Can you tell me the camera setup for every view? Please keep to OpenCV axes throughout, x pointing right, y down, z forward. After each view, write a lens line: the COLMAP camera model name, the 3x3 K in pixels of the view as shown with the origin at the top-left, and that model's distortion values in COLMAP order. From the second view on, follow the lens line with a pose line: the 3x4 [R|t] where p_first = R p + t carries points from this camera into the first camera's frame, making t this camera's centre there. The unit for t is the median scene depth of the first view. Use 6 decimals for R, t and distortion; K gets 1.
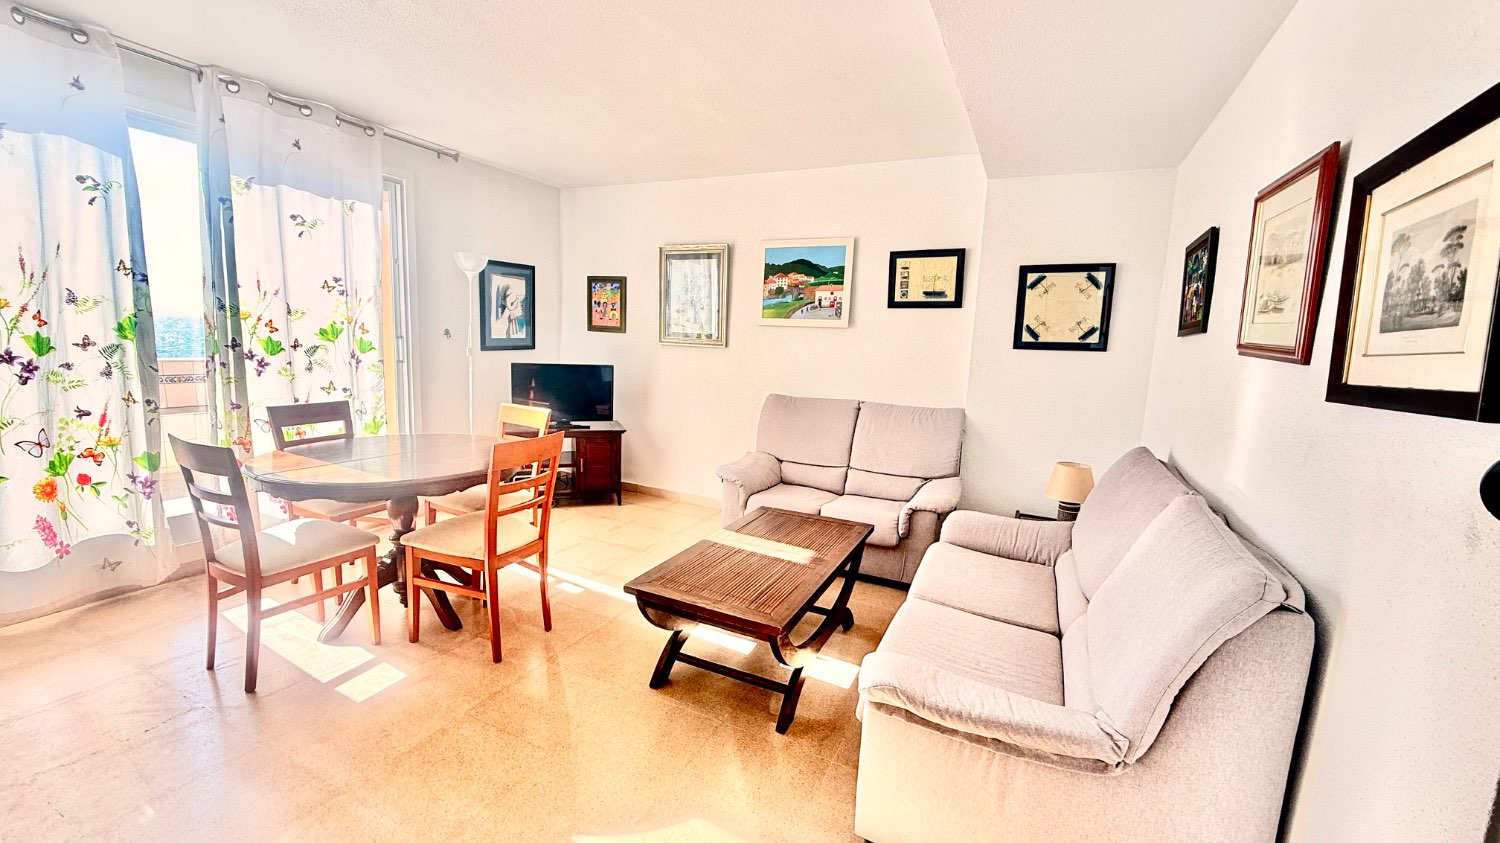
lens RADIAL K [[598.5, 0, 744.4], [0, 598.5, 422.0], [0, 0, 1]] dist [0.001196, -0.000027]
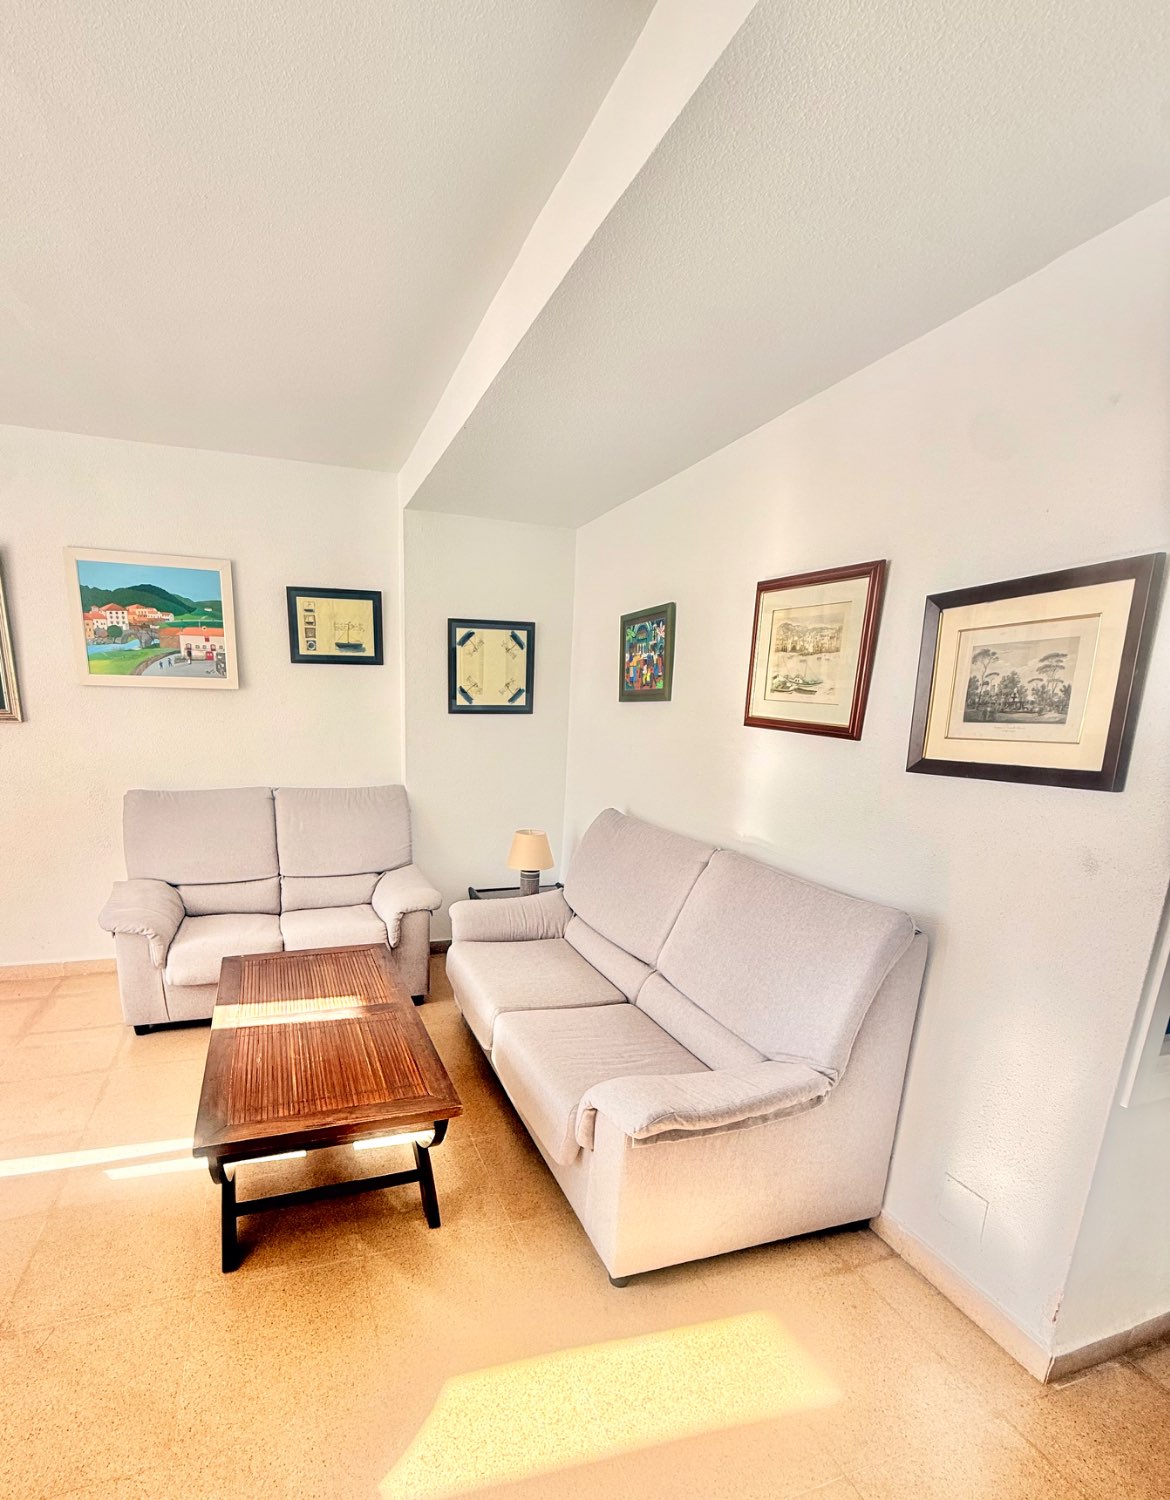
lens RADIAL K [[700.2, 0, 513.1], [0, 700.2, 872.3], [0, 0, 1]] dist [0.001006, 0.000090]
pose [[0.710692, -0.190940, 0.677096, -0.247634], [0.102711, 0.980312, 0.168639, -0.056895], [-0.695965, -0.050305, 0.716311, 0.168552]]
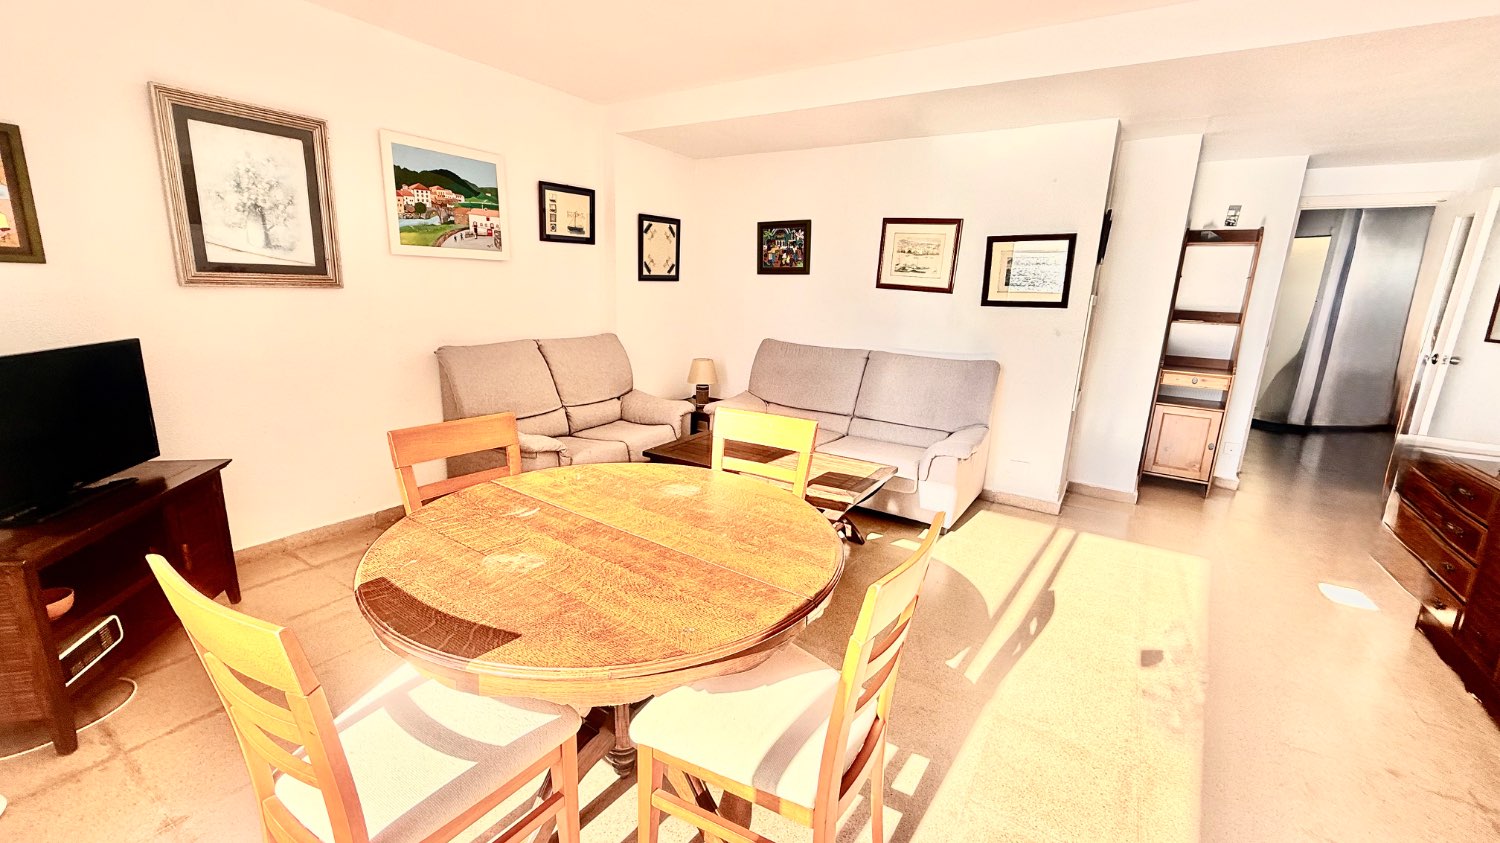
lens RADIAL K [[598.5, 0, 744.4], [0, 598.5, 422.0], [0, 0, 1]] dist [0.001196, -0.000027]
pose [[0.113345, -0.263225, 0.958053, -0.840452], [0.108414, 0.961786, 0.251424, -0.132043], [-0.987623, 0.075369, 0.137551, 0.641445]]
